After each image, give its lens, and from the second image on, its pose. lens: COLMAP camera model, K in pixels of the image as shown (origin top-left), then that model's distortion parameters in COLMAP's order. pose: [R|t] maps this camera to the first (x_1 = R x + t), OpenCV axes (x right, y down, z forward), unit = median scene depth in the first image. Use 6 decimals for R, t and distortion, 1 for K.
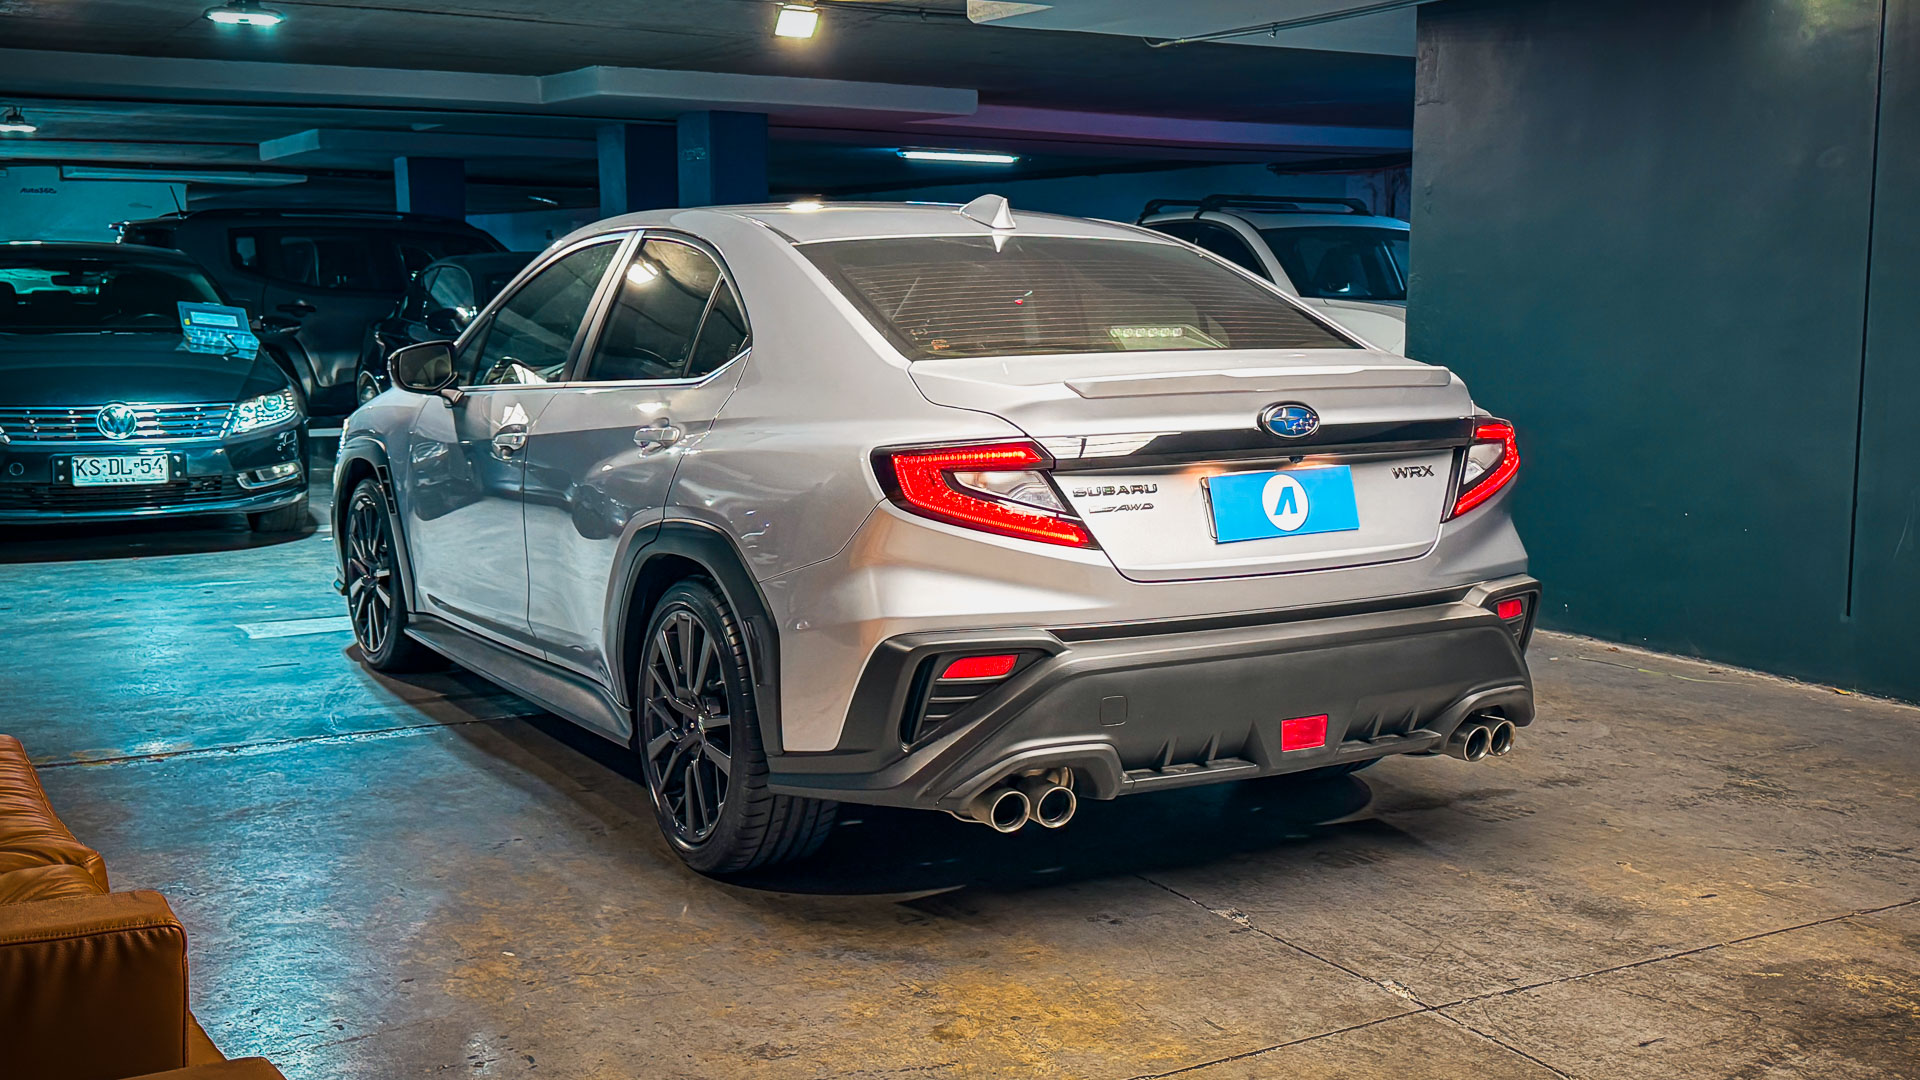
lens RADIAL K [[2188.9, 0, 1055.6], [0, 2188.9, 486.2], [0, 0, 1]] dist [0.213348, -0.584368]
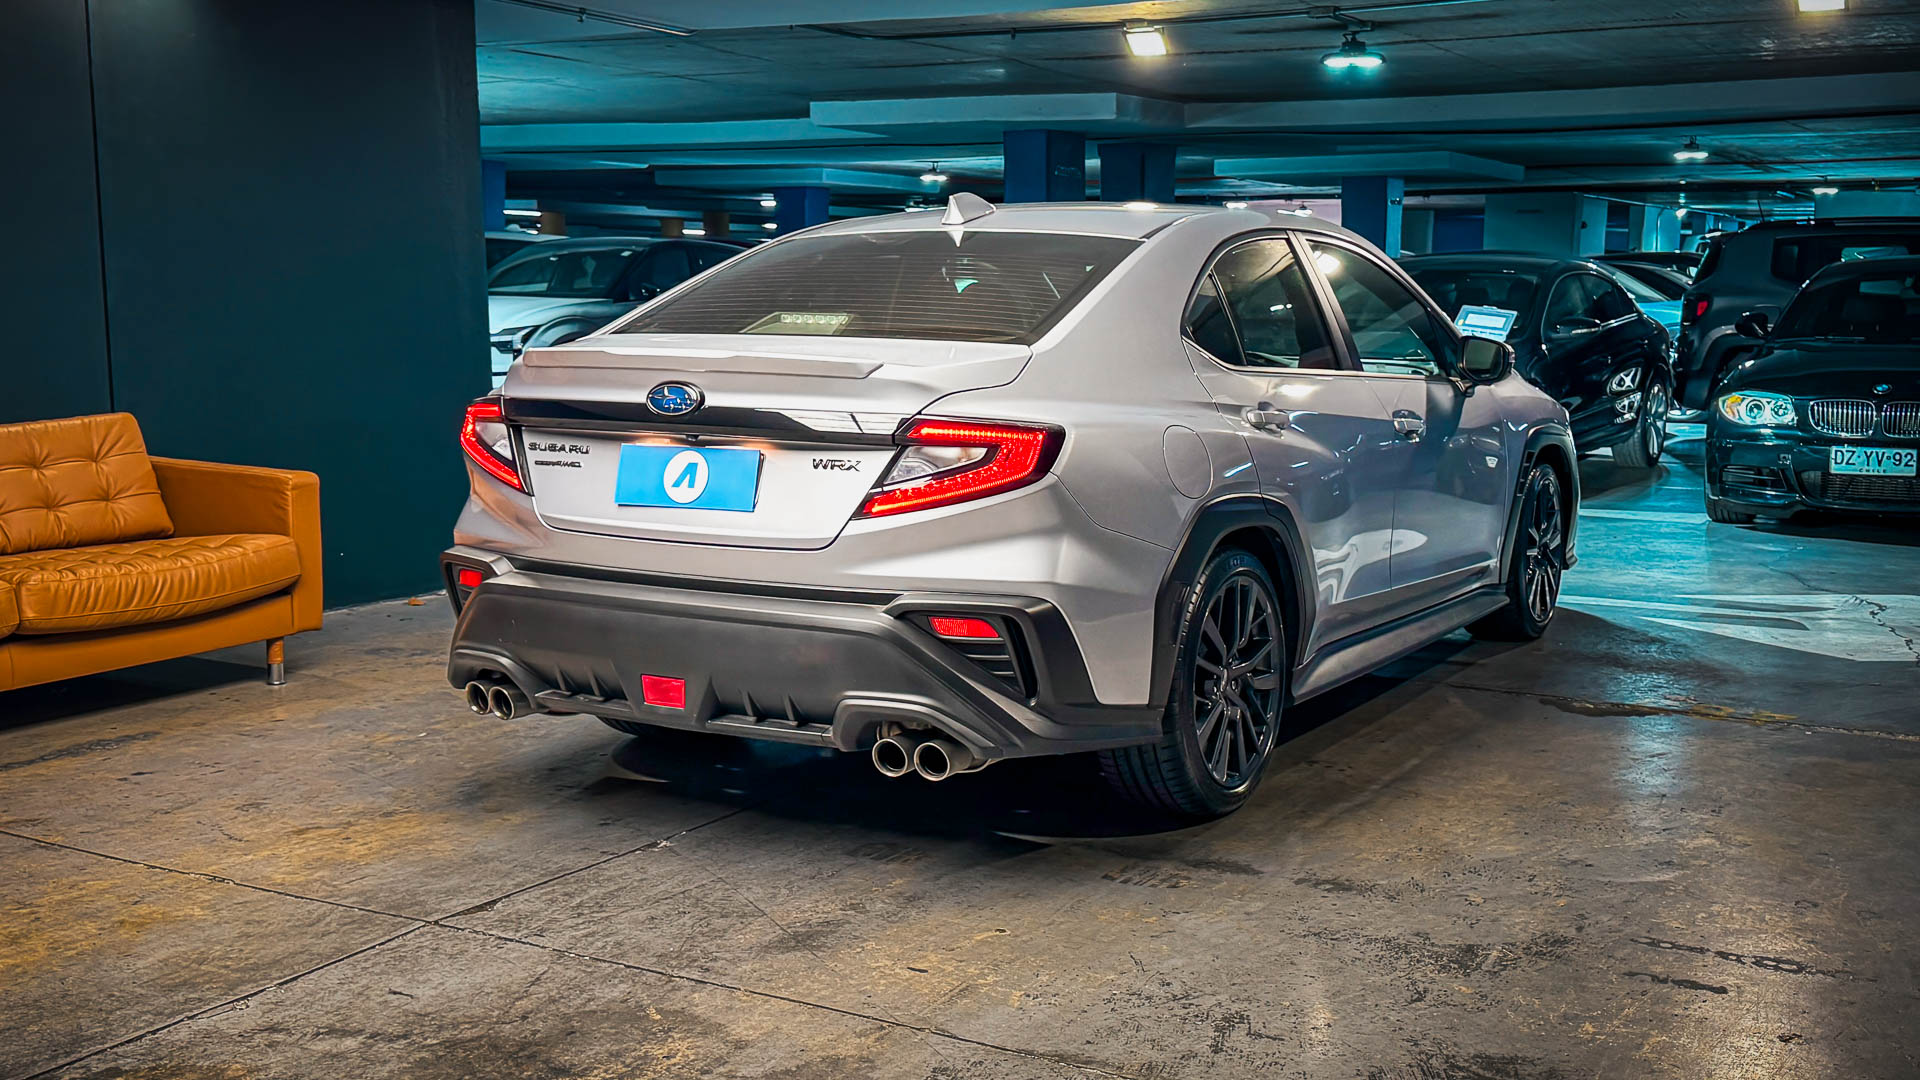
lens RADIAL K [[1982.9, 0, 965.1], [0, 1982.9, 539.3], [0, 0, 1]] dist [0.113824, -0.012155]
pose [[0.470015, 0.115179, -0.875112, 0.960387], [-0.091932, 0.992445, 0.081246, -0.050364], [0.877858, 0.042265, 0.477052, 0.624580]]
